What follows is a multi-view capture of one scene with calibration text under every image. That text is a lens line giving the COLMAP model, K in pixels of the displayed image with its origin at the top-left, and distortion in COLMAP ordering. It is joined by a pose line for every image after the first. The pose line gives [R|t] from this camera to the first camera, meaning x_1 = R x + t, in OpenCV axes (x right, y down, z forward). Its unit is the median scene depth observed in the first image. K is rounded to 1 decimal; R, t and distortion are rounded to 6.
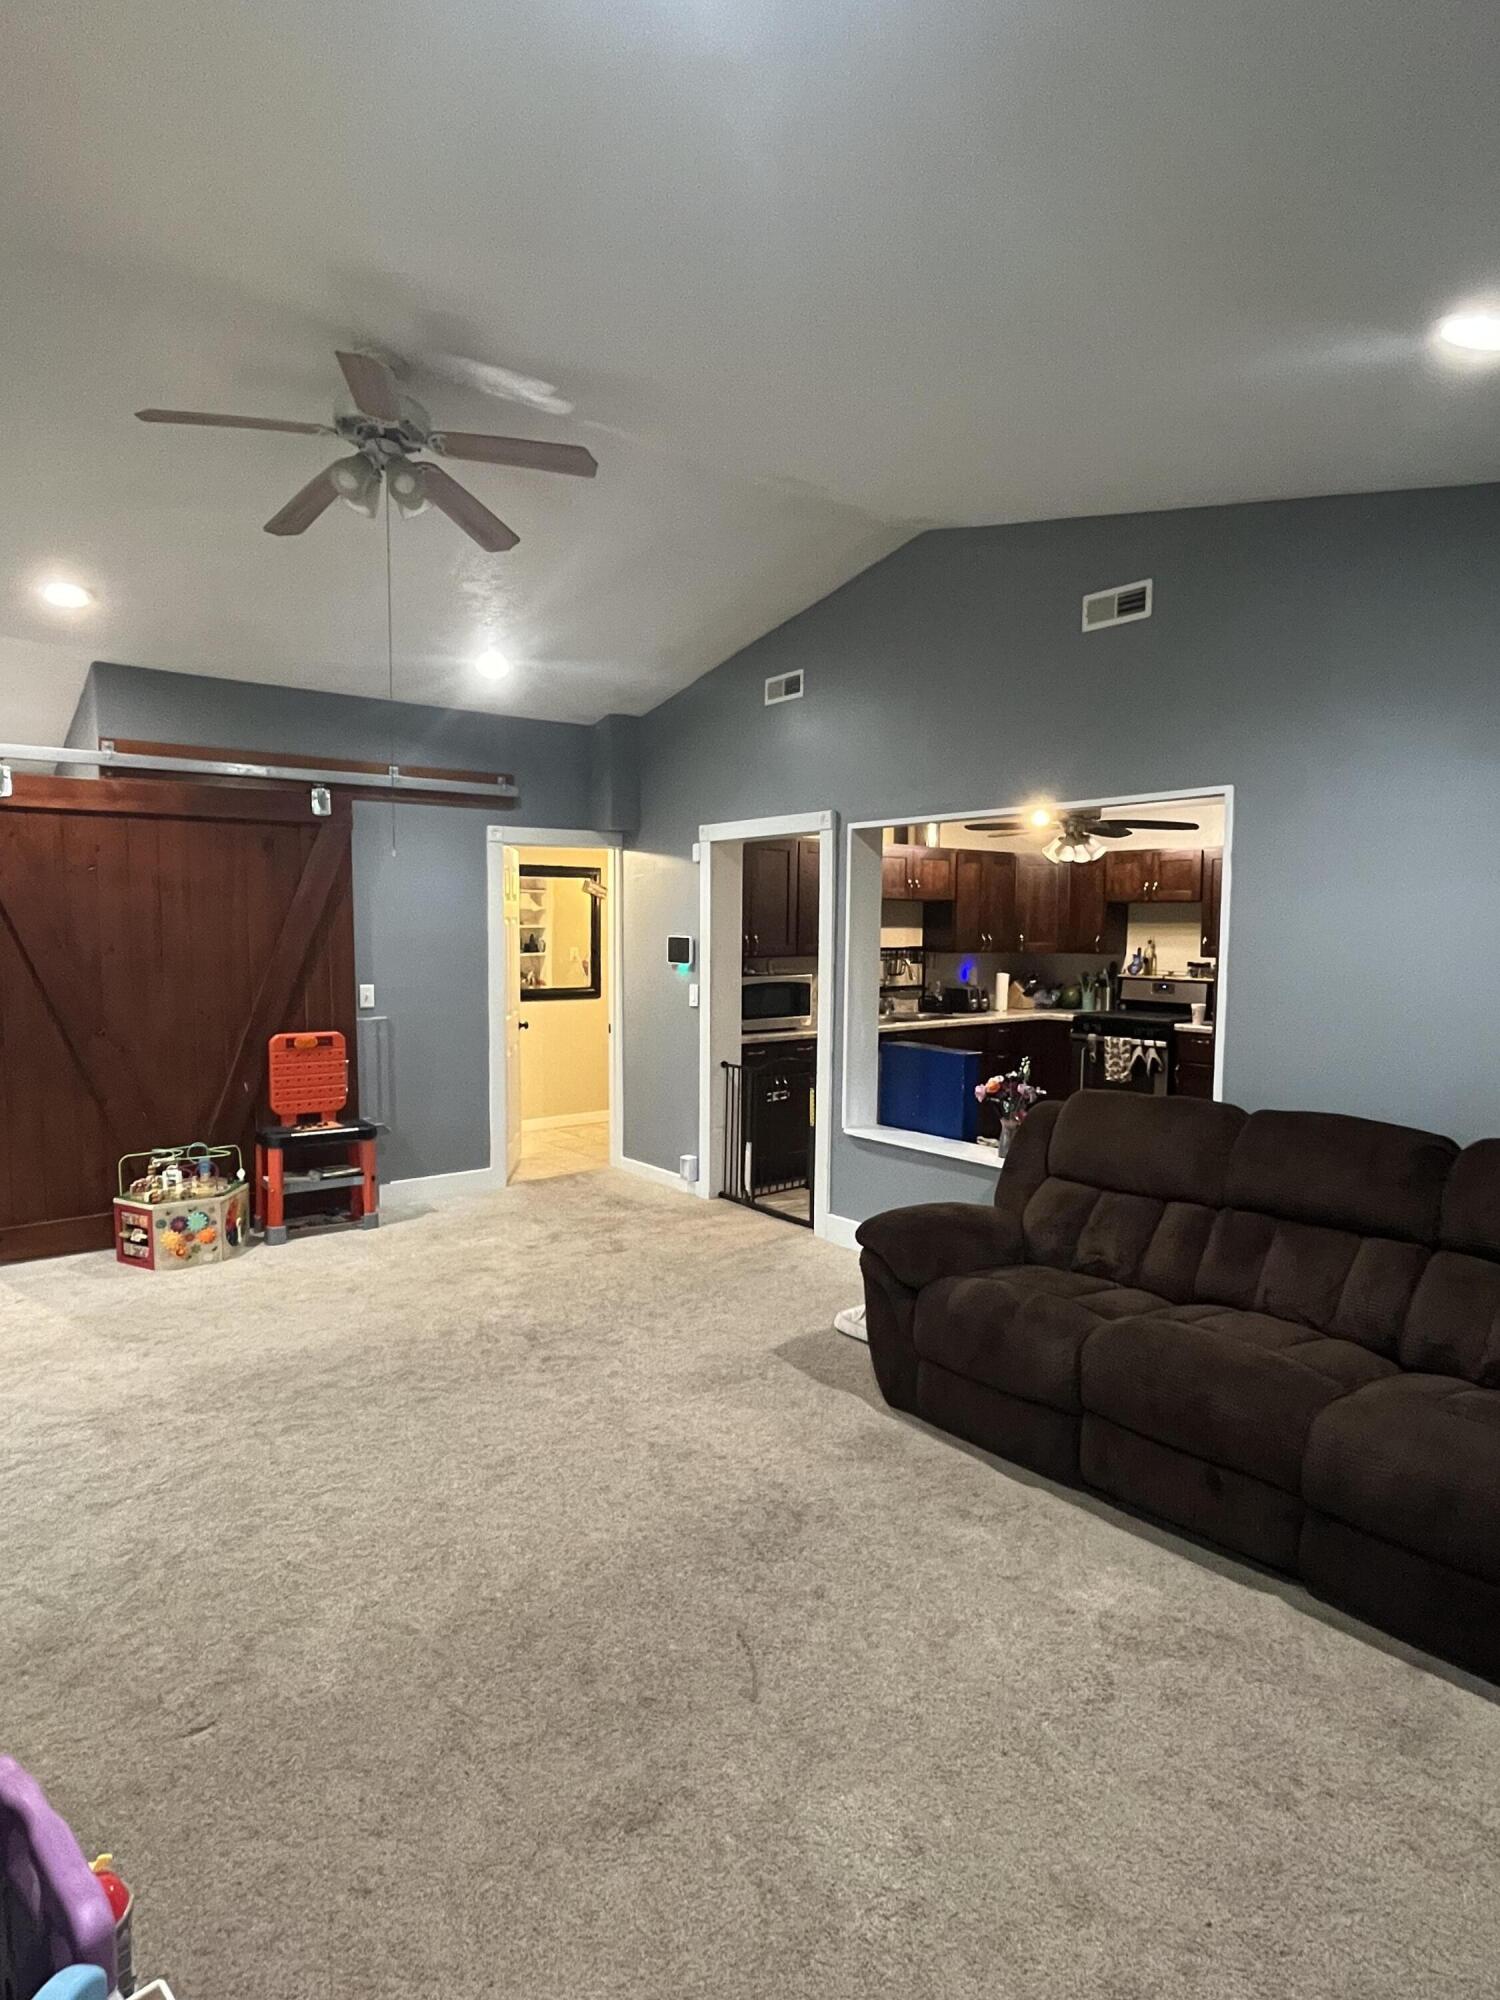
lens RADIAL K [[1105.5, 0, 755.6], [0, 1105.5, 995.3], [0, 0, 1]] dist [-0.003817, -0.000488]
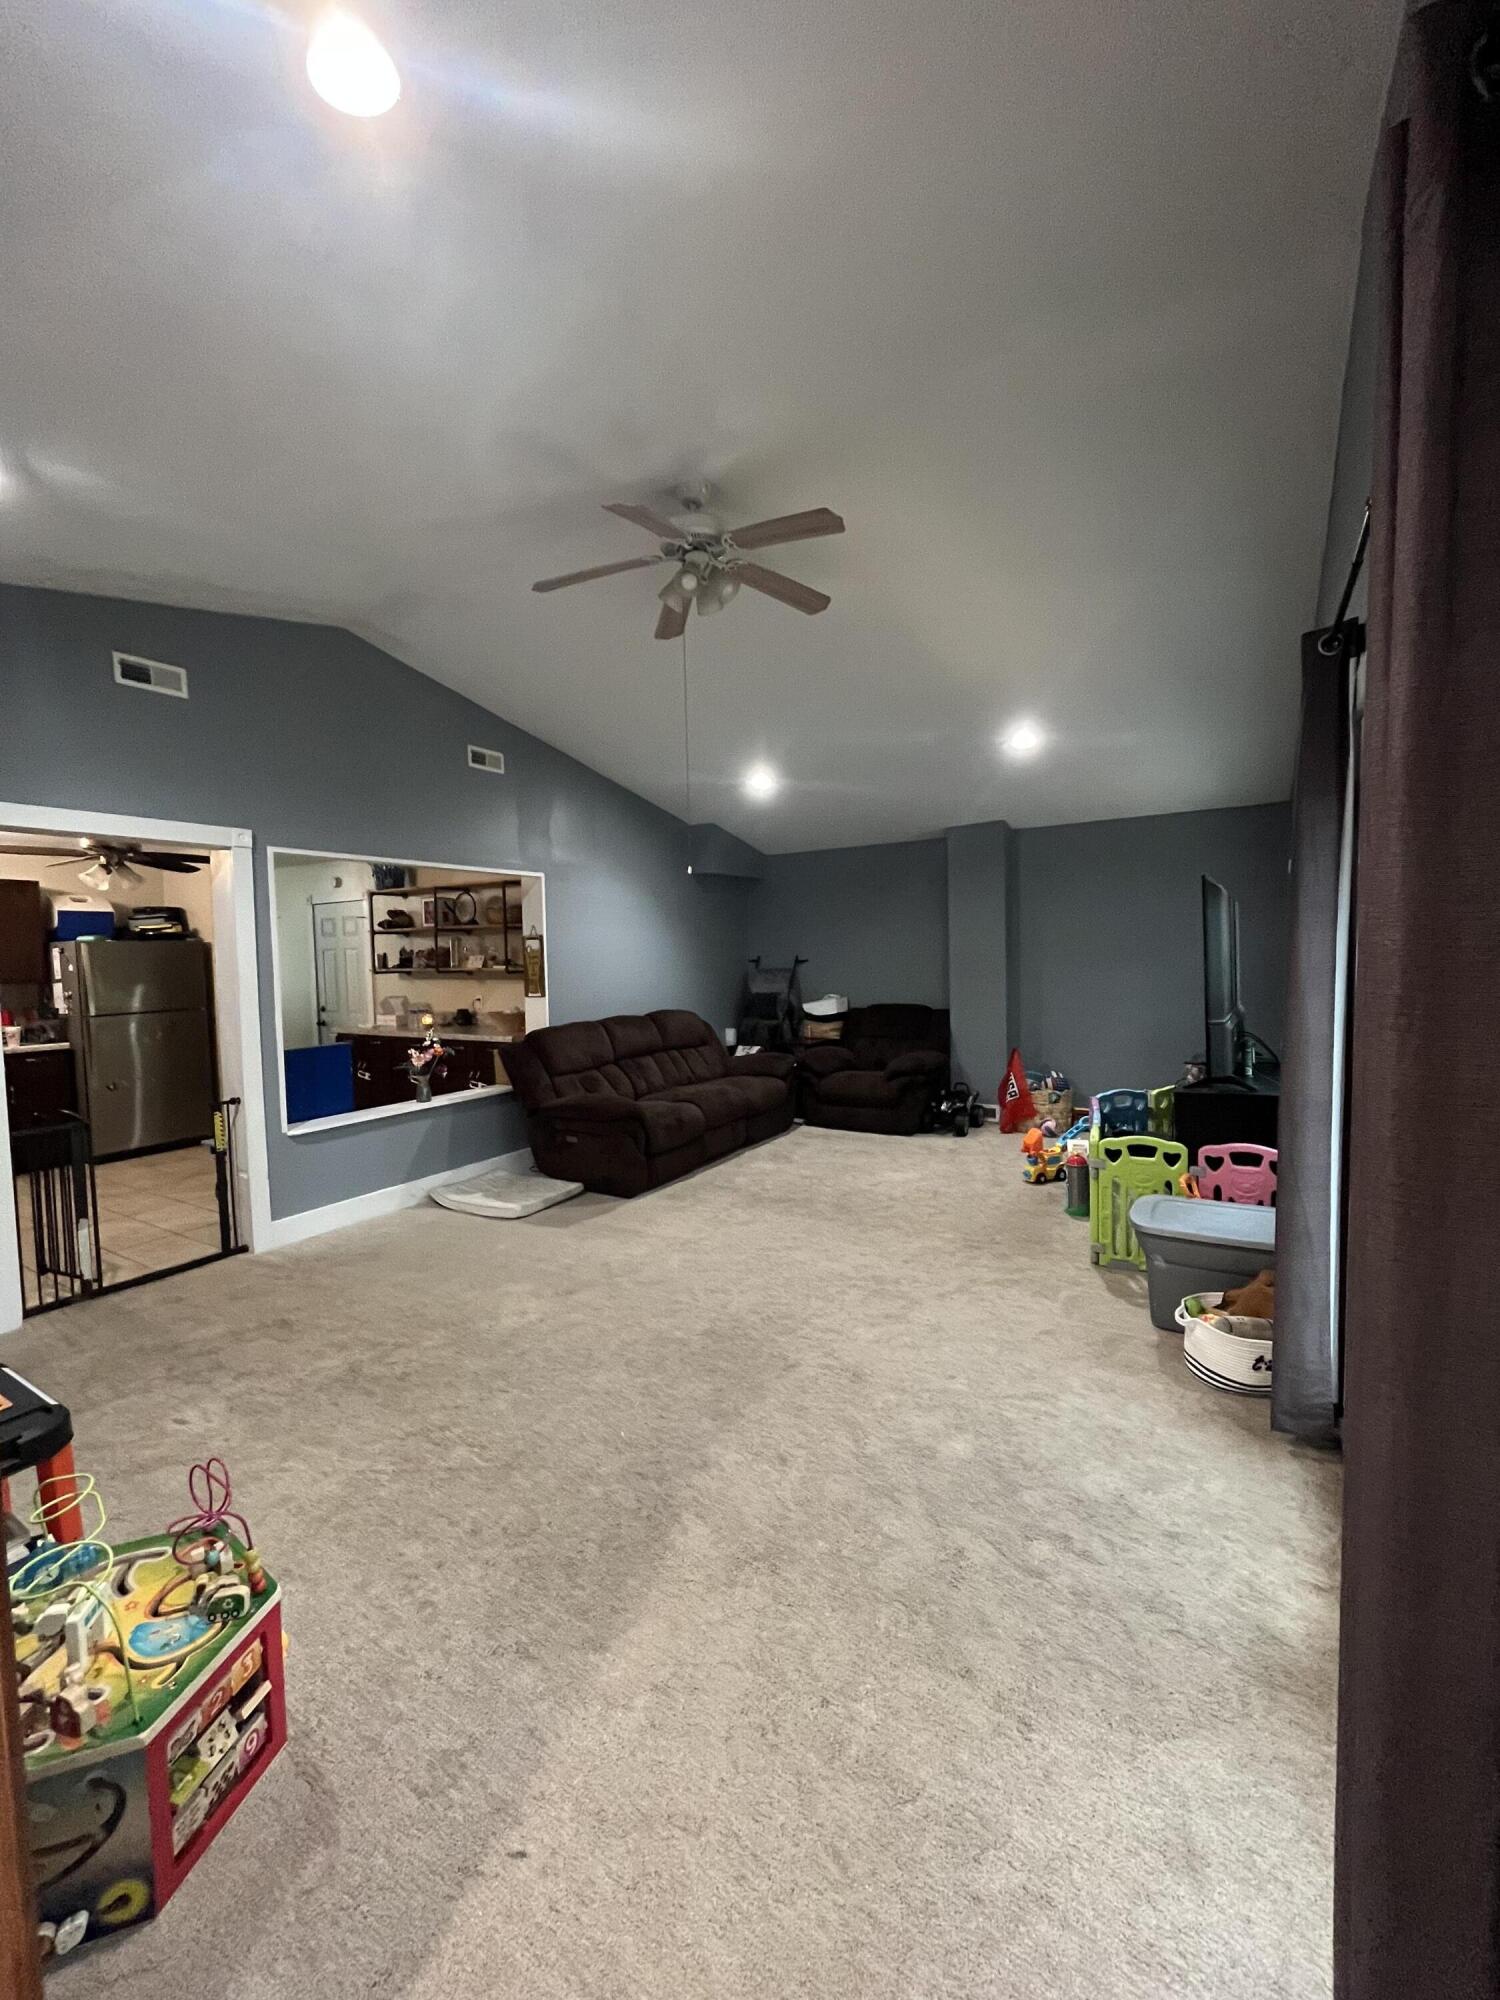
lens RADIAL K [[806.0, 0, 747.6], [0, 806.0, 999.7], [0, 0, 1]] dist [-0.003765, 0.000235]
pose [[-0.344111, -0.047426, 0.937730, -1.063194], [0.086017, 0.992931, 0.081782, -0.043314], [-0.934981, 0.108803, -0.337599, 1.113193]]
